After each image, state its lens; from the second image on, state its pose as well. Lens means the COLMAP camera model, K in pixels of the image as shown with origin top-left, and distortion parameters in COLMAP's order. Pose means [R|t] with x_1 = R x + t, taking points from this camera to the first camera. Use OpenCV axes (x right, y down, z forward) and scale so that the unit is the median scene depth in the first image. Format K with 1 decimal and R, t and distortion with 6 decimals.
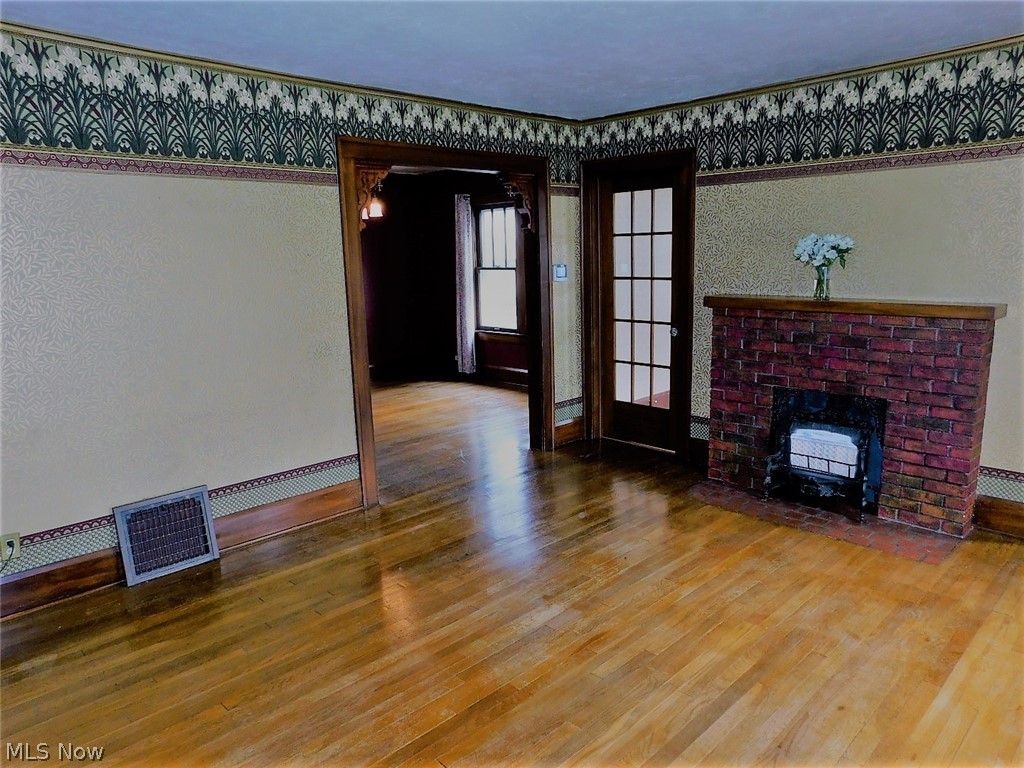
lens RADIAL K [[677.7, 0, 507.4], [0, 677.7, 374.4], [0, 0, 1]] dist [0.004142, 0.033732]
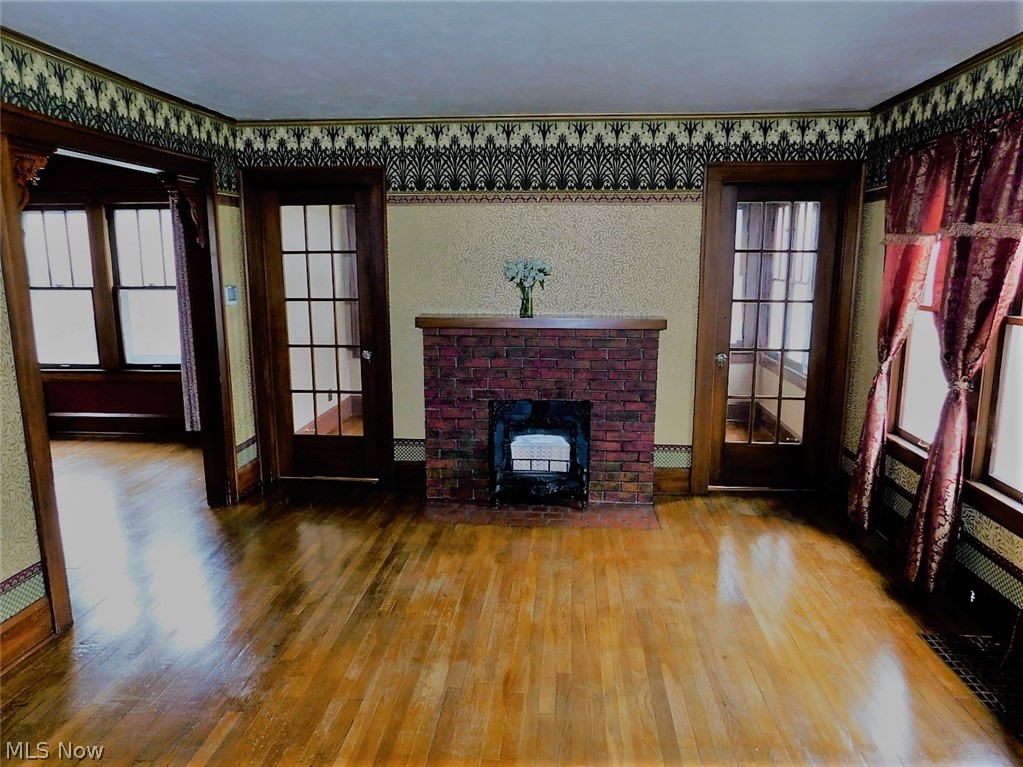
lens RADIAL K [[677.0, 0, 505.2], [0, 677.0, 386.5], [0, 0, 1]] dist [0.004142, 0.033732]
pose [[0.776133, -0.084394, 0.624896, -0.261044], [0.097659, 0.995134, 0.013101, -0.015303], [-0.622961, 0.050859, 0.780598, 0.164435]]
